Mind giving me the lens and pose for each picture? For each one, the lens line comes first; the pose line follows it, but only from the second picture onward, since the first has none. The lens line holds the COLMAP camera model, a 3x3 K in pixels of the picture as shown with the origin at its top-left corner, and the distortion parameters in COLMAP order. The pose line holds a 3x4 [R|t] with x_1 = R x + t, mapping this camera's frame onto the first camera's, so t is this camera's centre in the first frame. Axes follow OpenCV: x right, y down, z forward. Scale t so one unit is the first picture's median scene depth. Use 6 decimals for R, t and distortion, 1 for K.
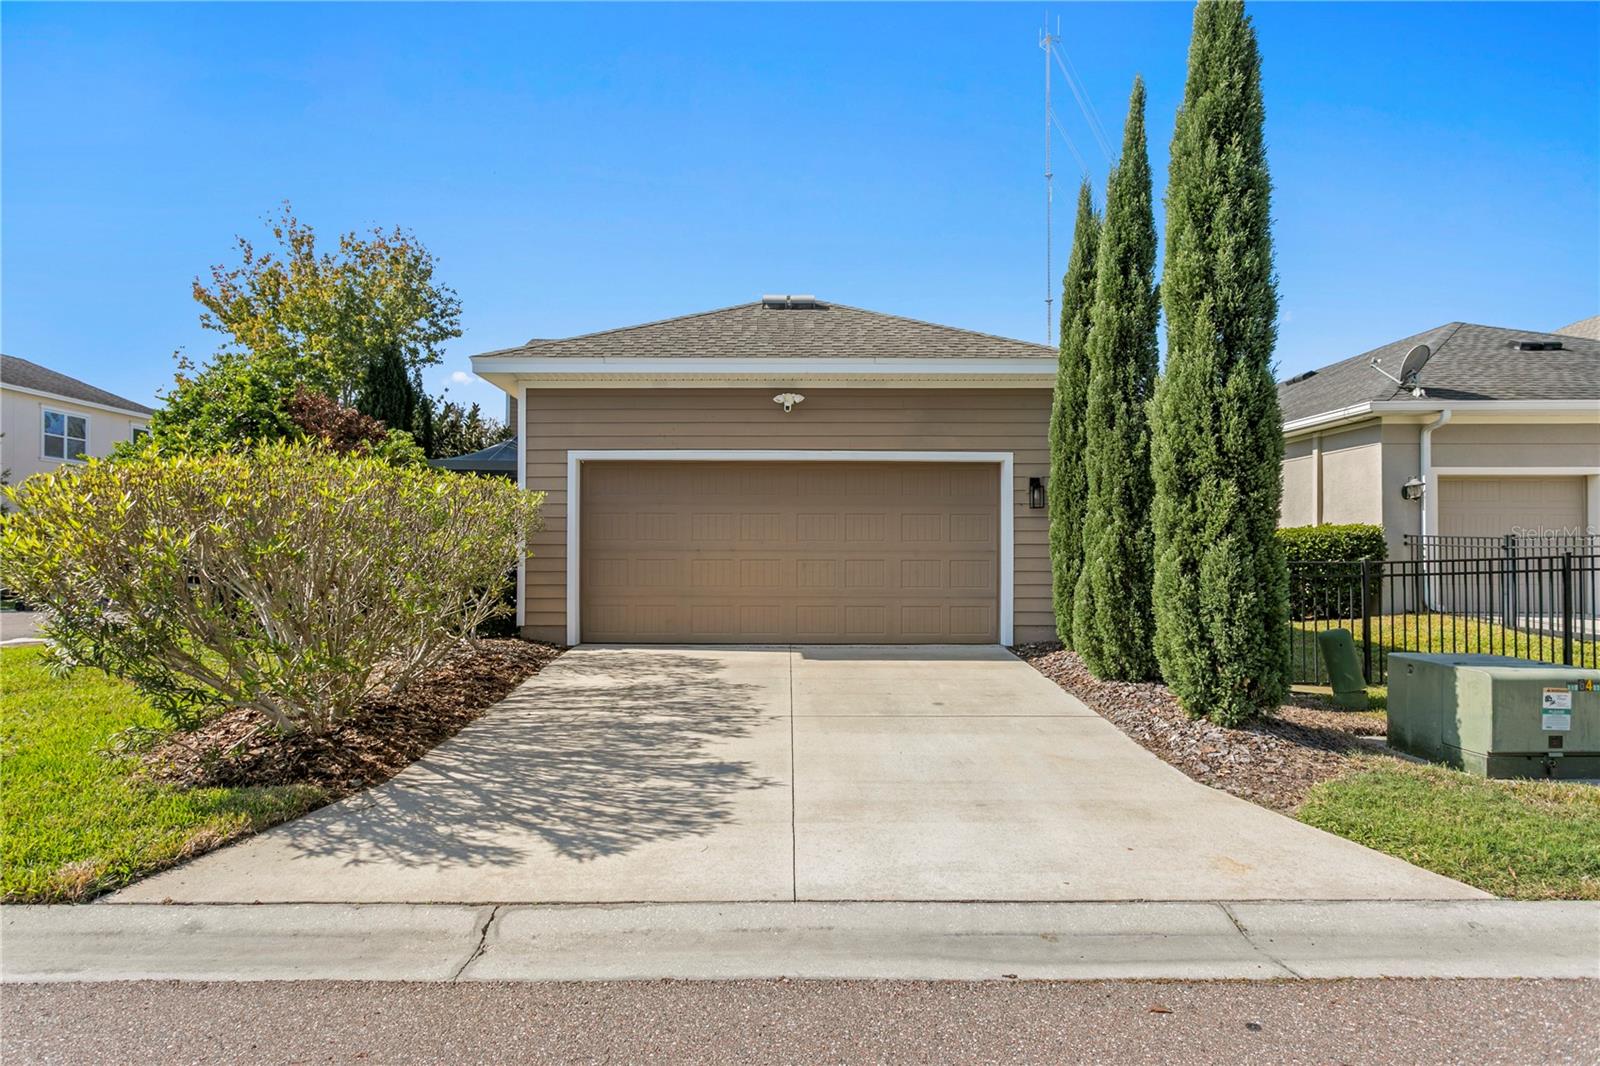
lens RADIAL K [[916.5, 0, 798.5], [0, 916.5, 540.6], [0, 0, 1]] dist [0.002685, 0.000398]
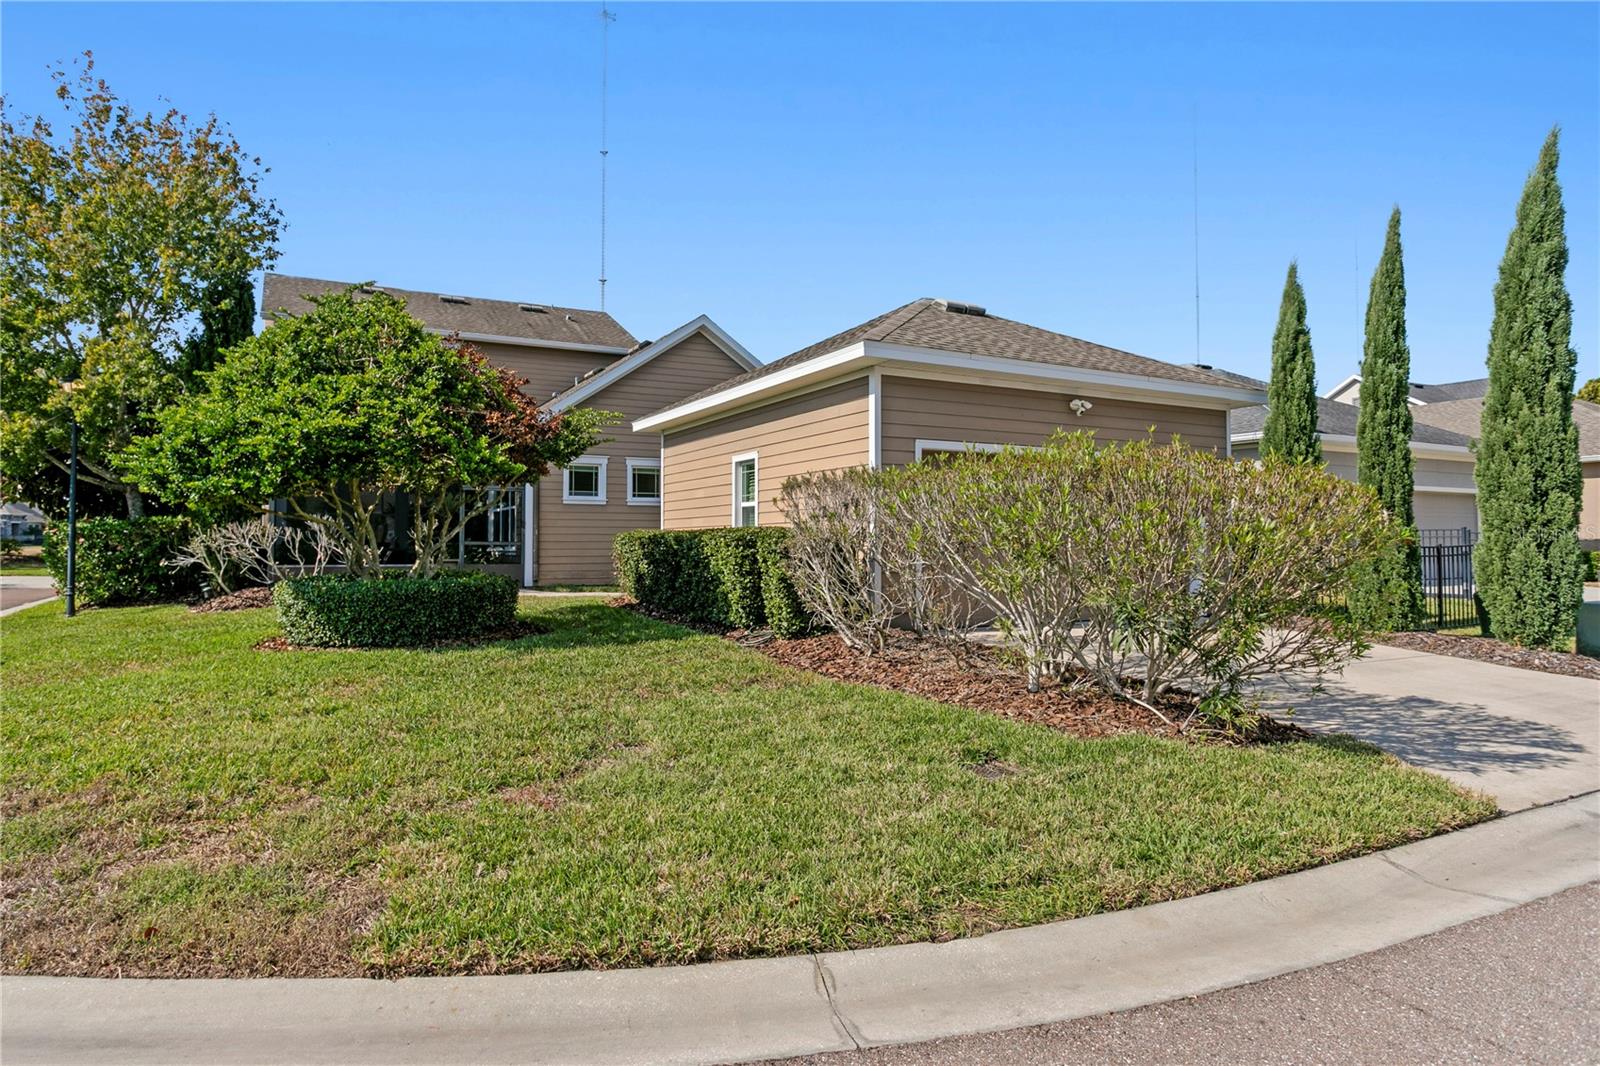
lens RADIAL K [[962.3, 0, 799.6], [0, 962.3, 532.5], [0, 0, 1]] dist [-0.000751, -0.000077]
pose [[0.889417, 0.010756, 0.456970, -0.879139], [-0.012135, 0.999926, 0.000082, 0.009876], [-0.456936, -0.005618, 0.889482, 0.083143]]
